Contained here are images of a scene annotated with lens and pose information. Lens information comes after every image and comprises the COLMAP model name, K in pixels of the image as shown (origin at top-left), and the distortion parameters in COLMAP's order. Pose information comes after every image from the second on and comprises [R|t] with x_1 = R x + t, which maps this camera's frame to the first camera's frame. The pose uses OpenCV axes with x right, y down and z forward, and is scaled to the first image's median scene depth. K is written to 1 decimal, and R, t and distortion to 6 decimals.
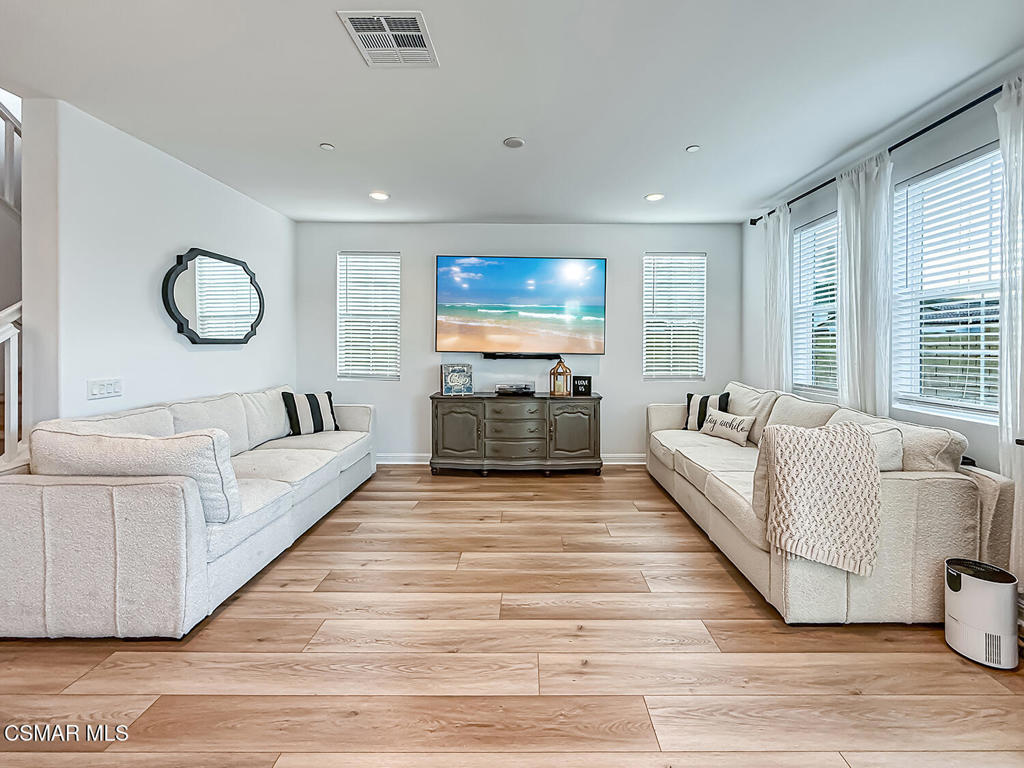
lens RADIAL K [[416.1, 0, 512.7], [0, 416.1, 353.6], [0, 0, 1]] dist [0.001952, -0.000032]
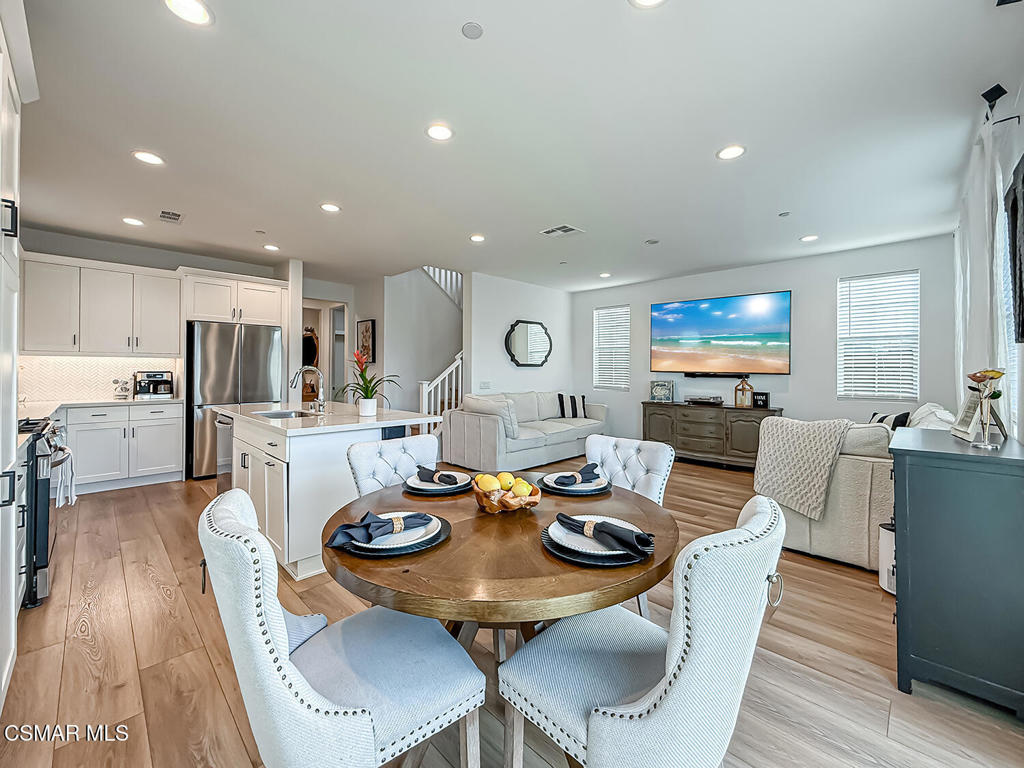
lens RADIAL K [[421.2, 0, 507.7], [0, 421.2, 402.6], [0, 0, 1]] dist [-0.001400, -0.000452]
pose [[0.697733, 0.054590, -0.714275, 0.535850], [-0.016635, 0.998058, 0.060029, 0.023581], [0.716165, -0.030002, 0.697286, -0.380004]]
